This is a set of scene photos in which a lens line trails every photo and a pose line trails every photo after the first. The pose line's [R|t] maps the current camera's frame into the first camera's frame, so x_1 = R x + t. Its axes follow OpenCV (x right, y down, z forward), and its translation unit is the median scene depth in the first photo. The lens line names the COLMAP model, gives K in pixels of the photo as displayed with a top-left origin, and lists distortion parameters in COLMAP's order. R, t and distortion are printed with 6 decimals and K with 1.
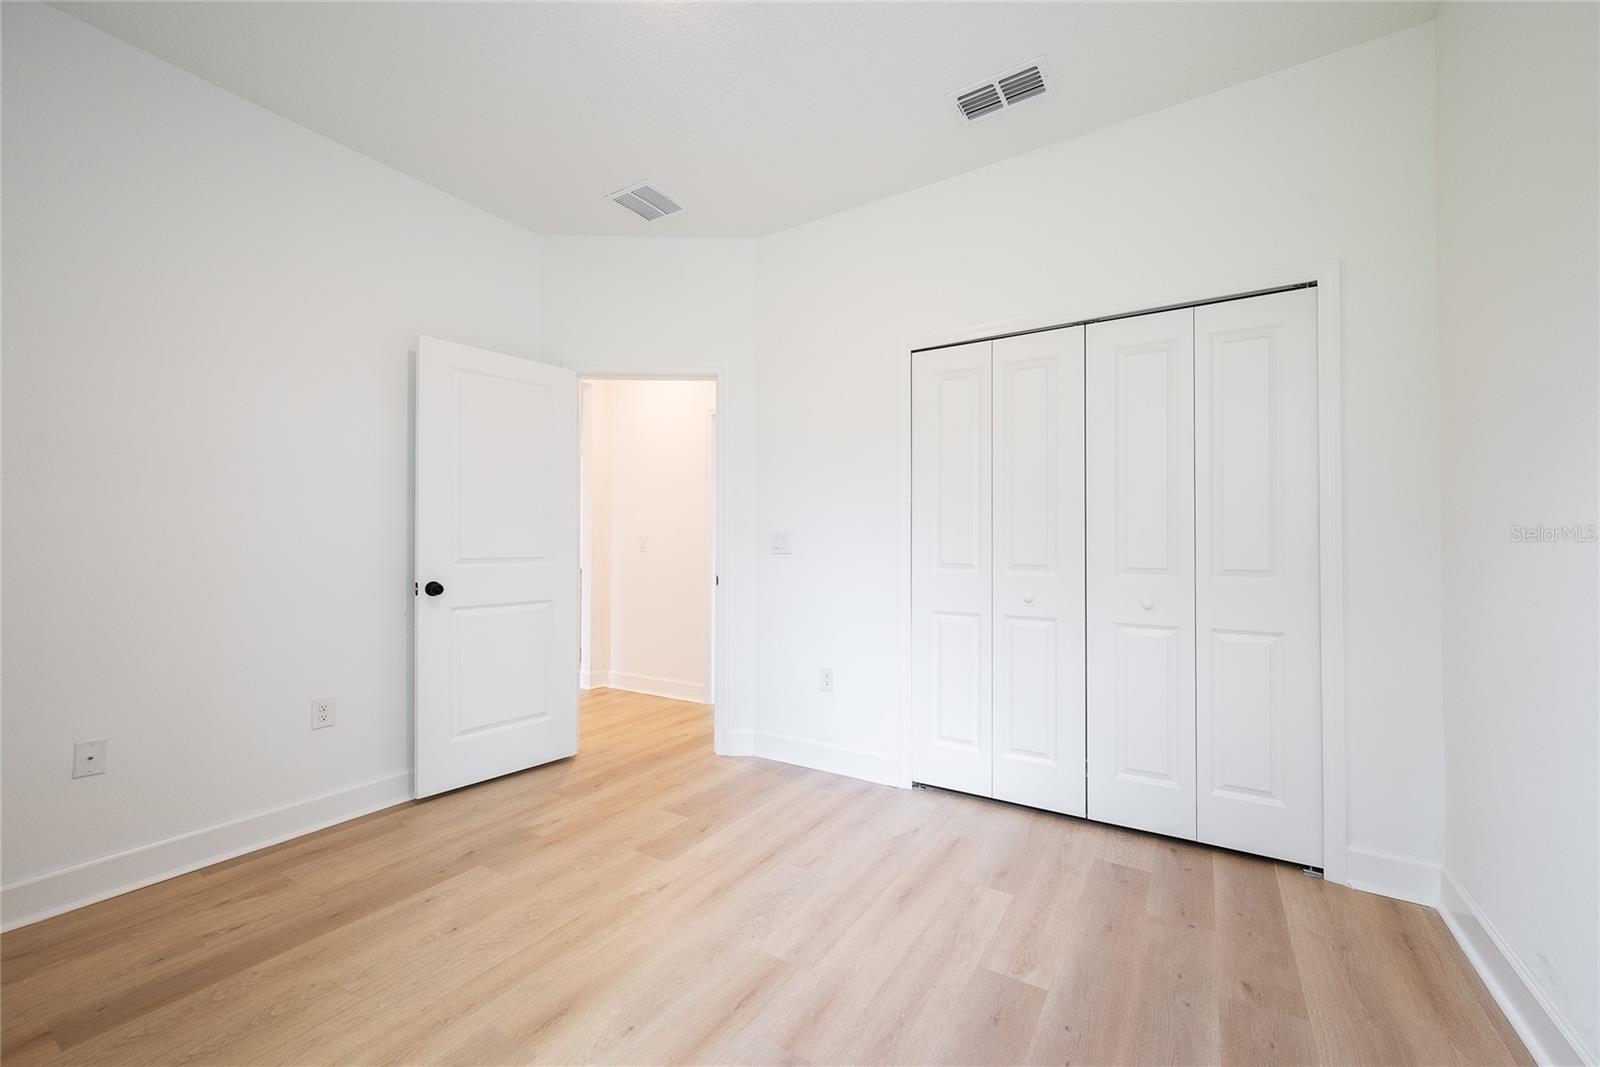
lens RADIAL K [[629.0, 0, 809.5], [0, 629.0, 538.3], [0, 0, 1]] dist [-0.001144, -0.000060]
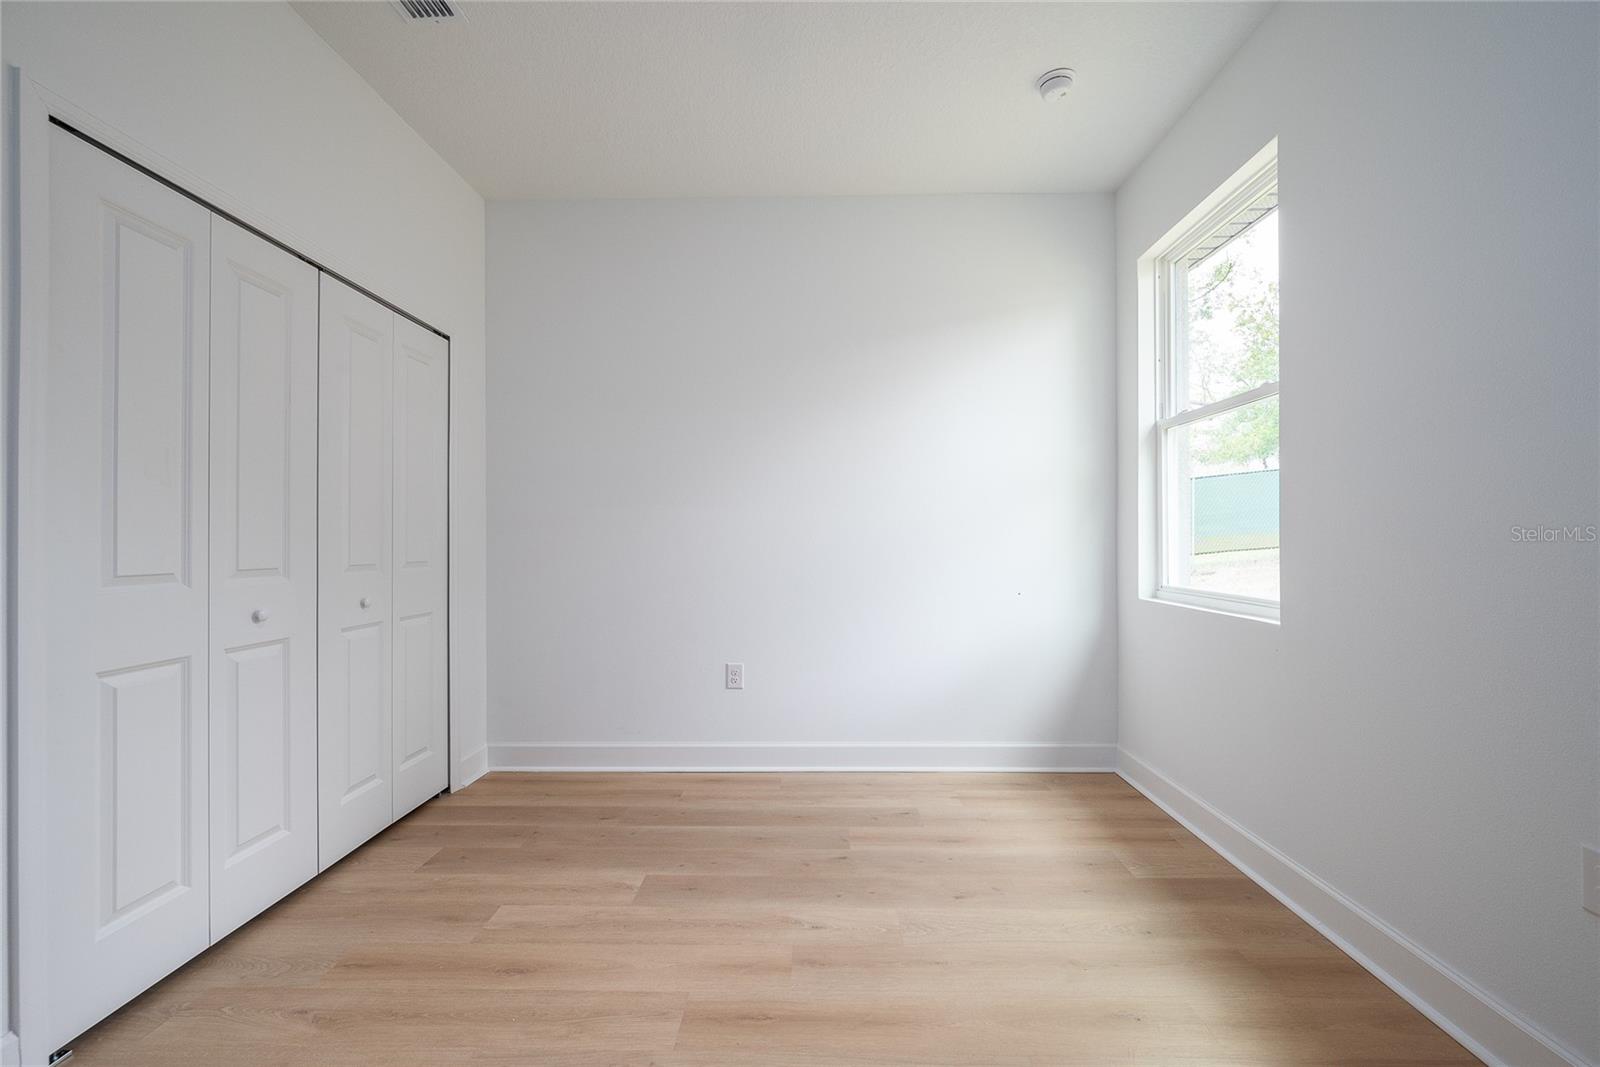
lens RADIAL K [[629.0, 0, 809.5], [0, 629.0, 538.3], [0, 0, 1]] dist [-0.001144, -0.000060]
pose [[-0.509506, -0.000313, 0.860467, -0.692005], [-0.007590, 0.999963, -0.004131, 0.008646], [-0.860433, -0.008635, -0.509490, 1.024736]]
